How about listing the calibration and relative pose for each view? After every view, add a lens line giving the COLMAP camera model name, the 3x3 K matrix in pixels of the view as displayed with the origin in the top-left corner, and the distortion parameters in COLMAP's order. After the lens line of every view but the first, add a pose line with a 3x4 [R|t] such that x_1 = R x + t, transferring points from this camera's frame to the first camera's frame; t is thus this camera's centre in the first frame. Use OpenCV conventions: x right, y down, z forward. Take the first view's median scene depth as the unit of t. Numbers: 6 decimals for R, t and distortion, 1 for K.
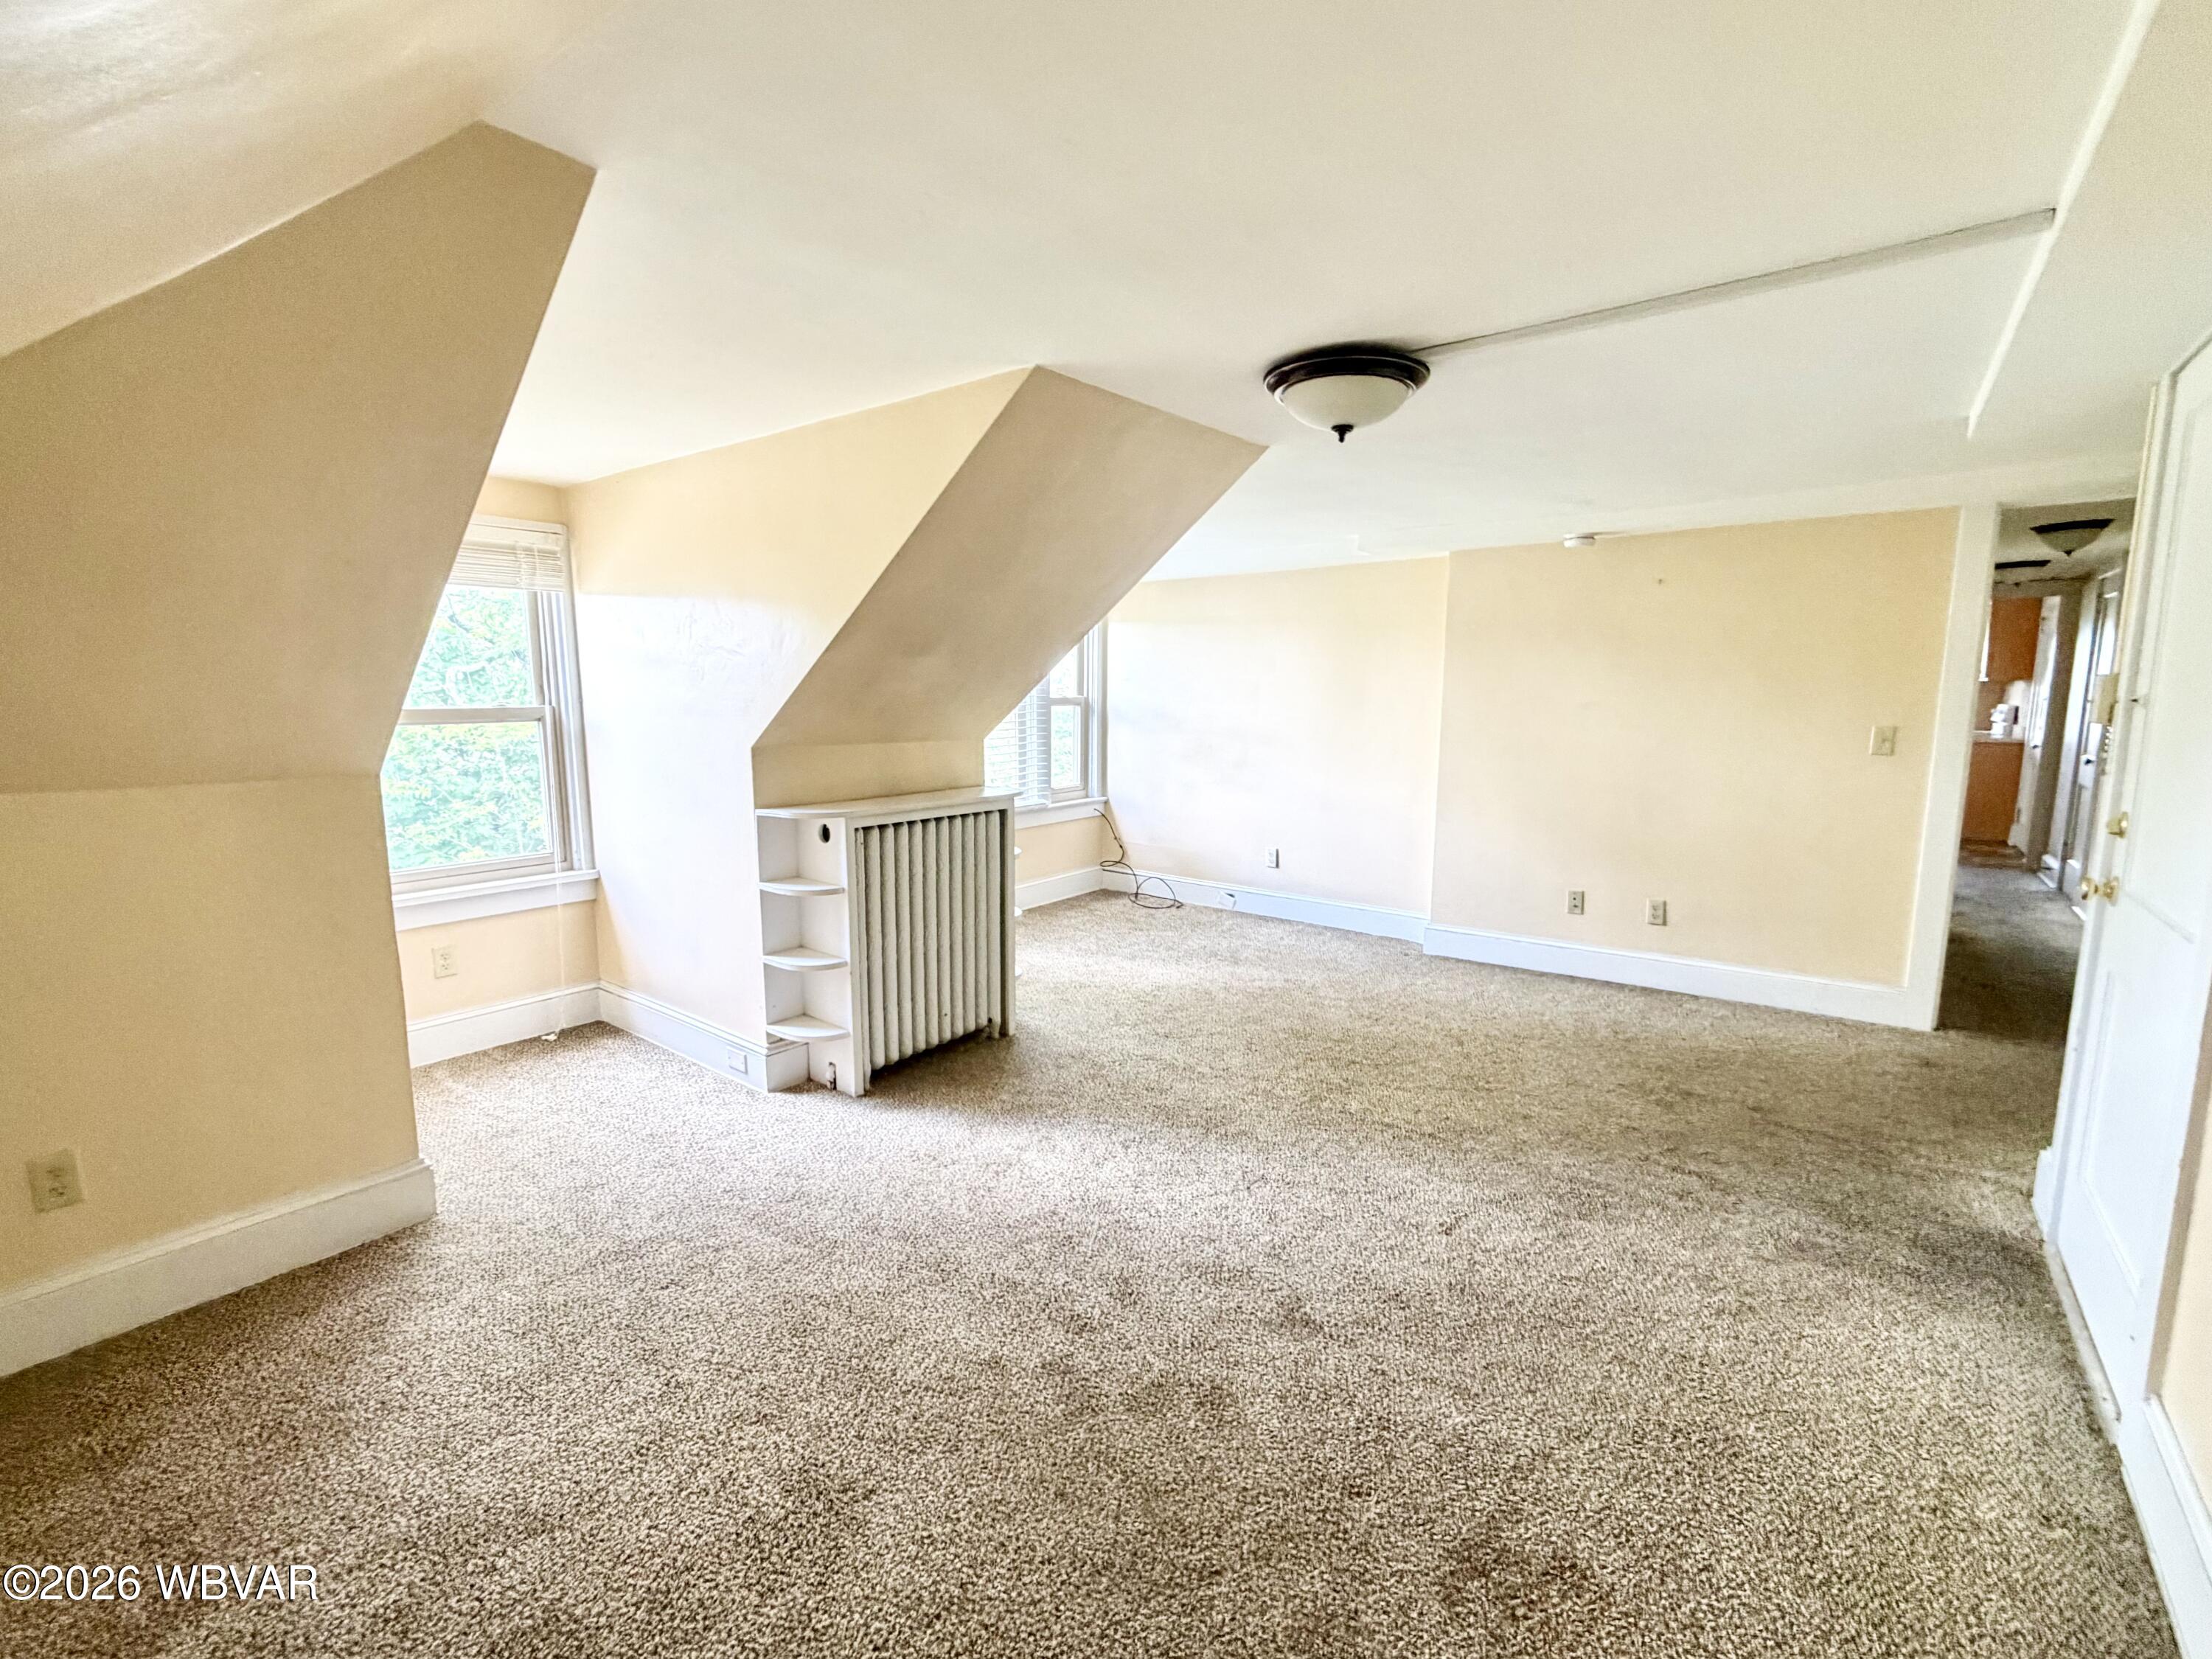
lens RADIAL K [[980.7, 0, 1107.1], [0, 980.7, 824.2], [0, 0, 1]] dist [-0.003941, 0.001508]
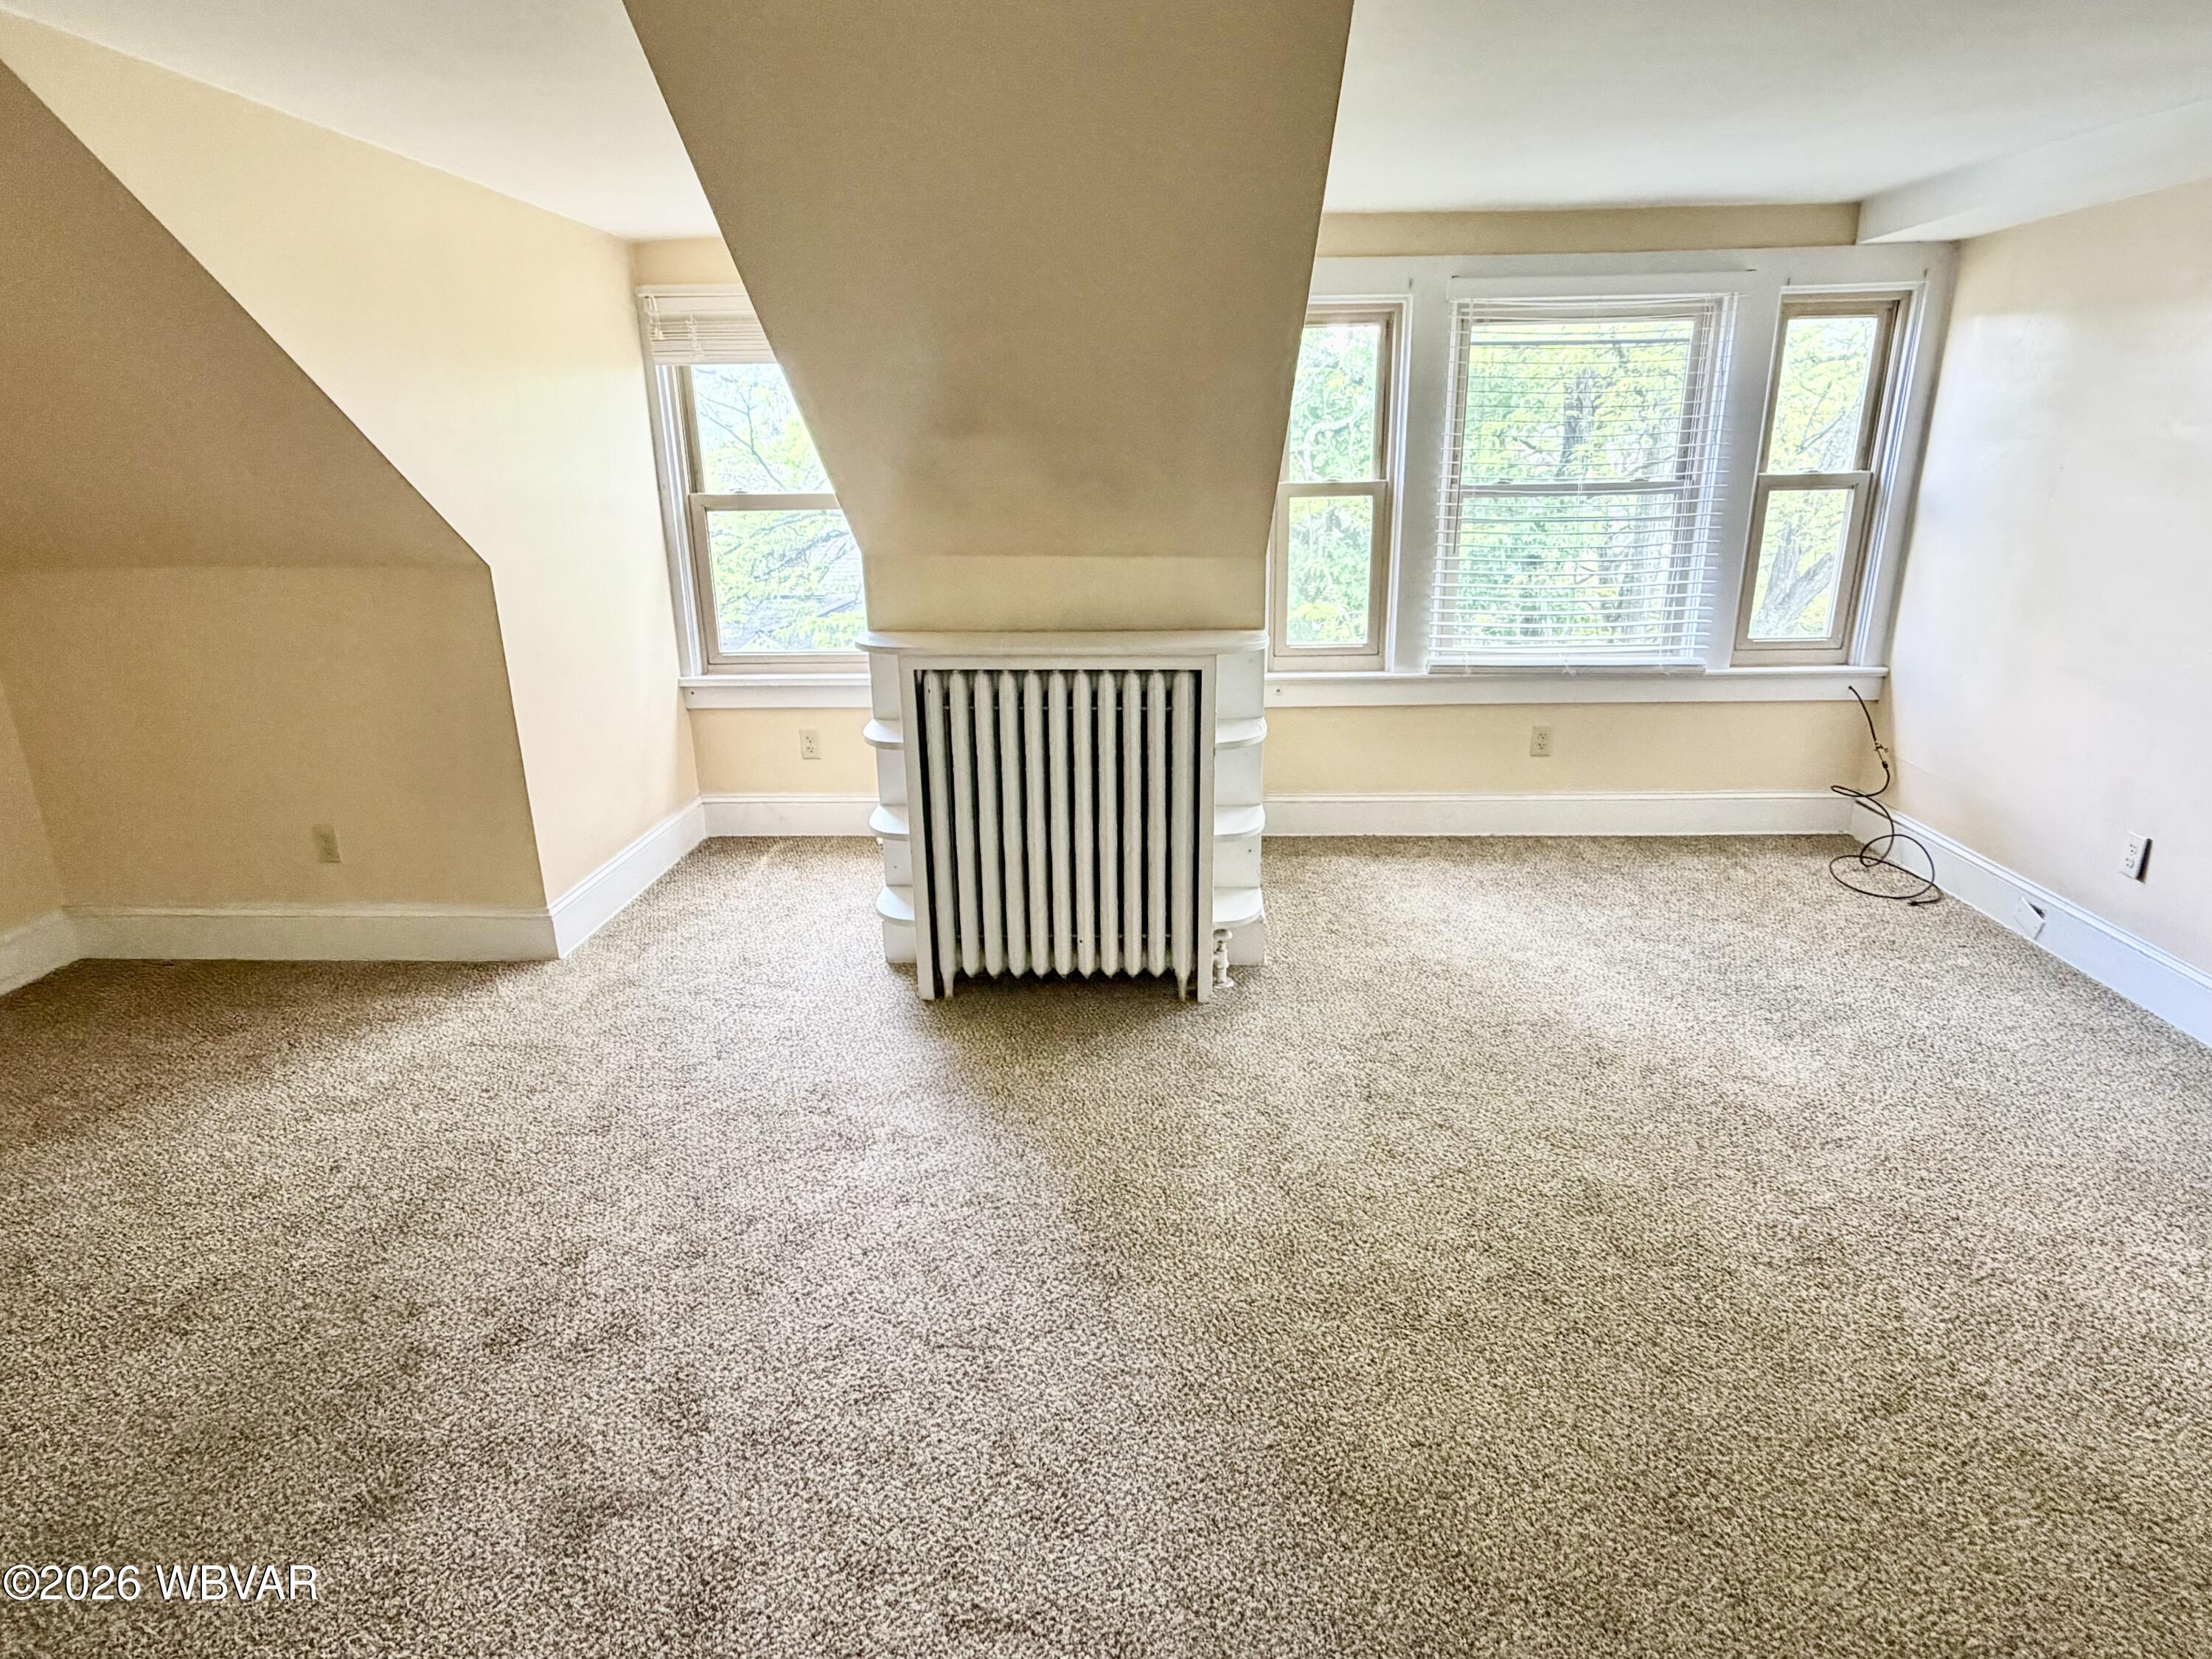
lens RADIAL K [[1232.0, 0, 1106.9], [0, 1232.0, 827.3], [0, 0, 1]] dist [-0.002103, 0.001212]
pose [[0.575444, 0.233391, -0.783832, 0.551918], [-0.096933, 0.971124, 0.217996, -0.090166], [0.812076, -0.049465, 0.581451, 0.496326]]
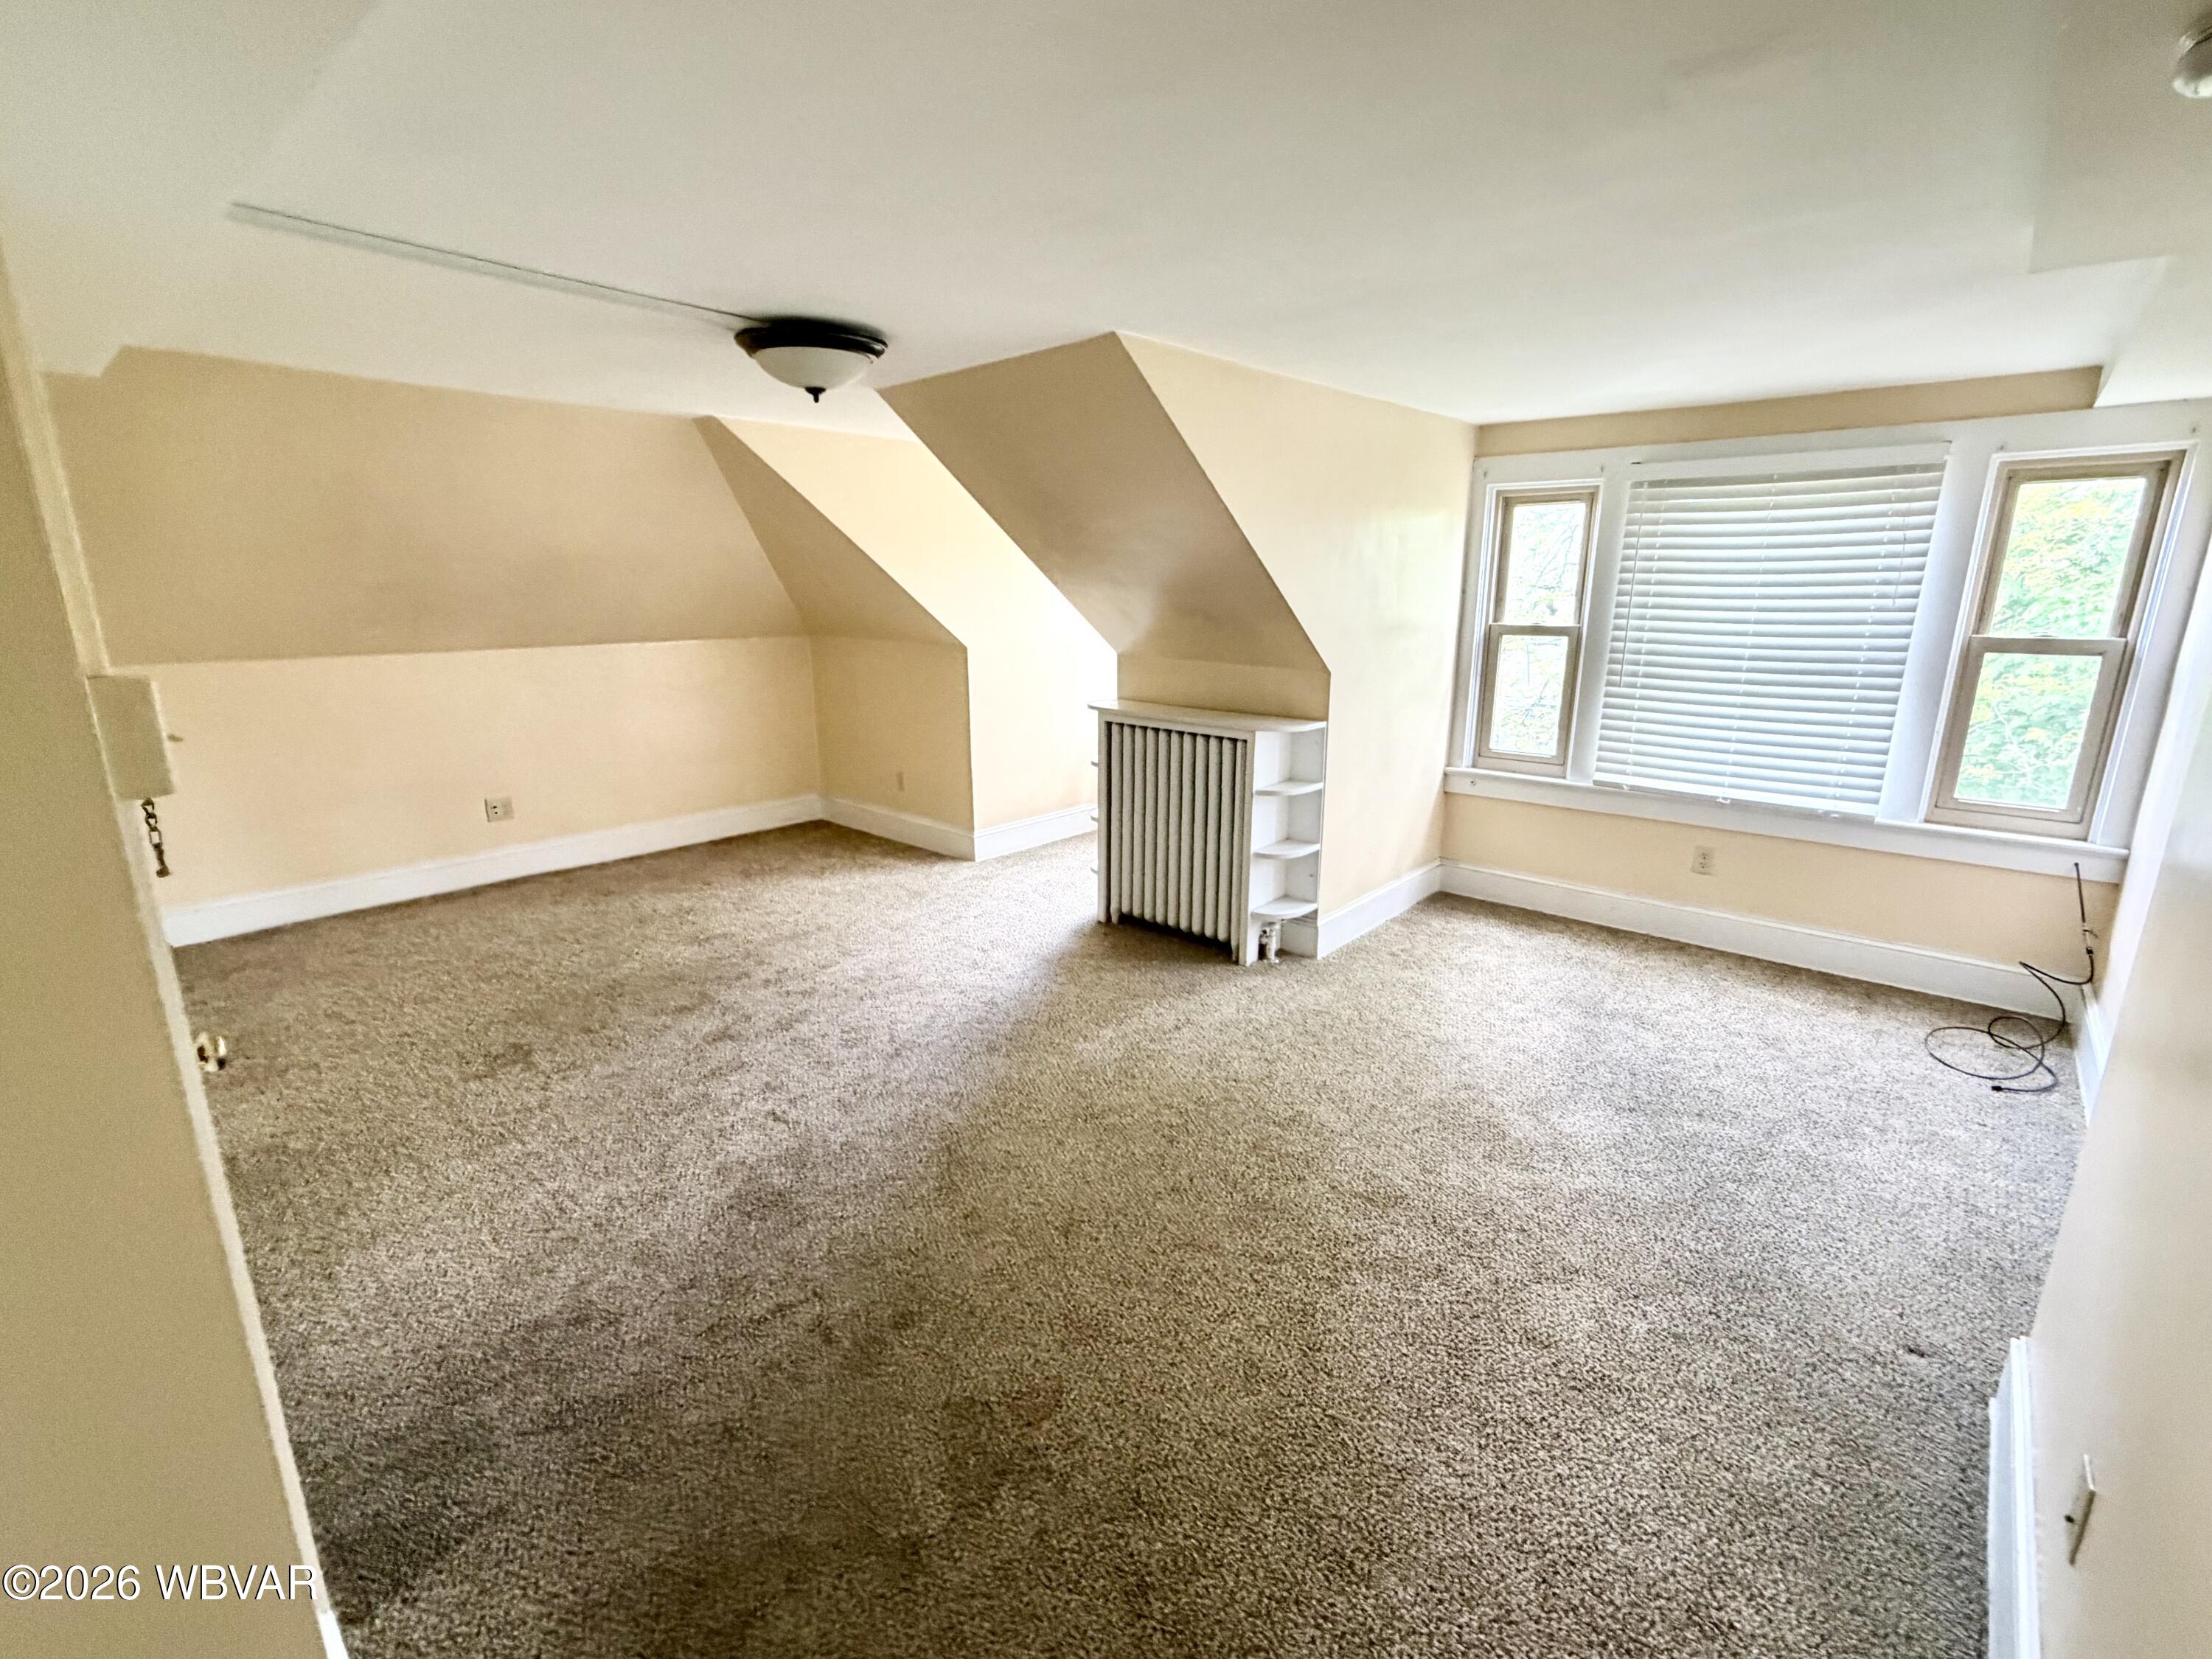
lens RADIAL K [[980.7, 0, 1096.2], [0, 980.7, 820.7], [0, 0, 1]] dist [-0.003941, 0.001508]
pose [[-0.071890, 0.235584, -0.969191, 0.933203], [-0.139541, 0.959773, 0.243646, -0.165481], [0.987603, 0.152758, -0.036124, 0.945665]]
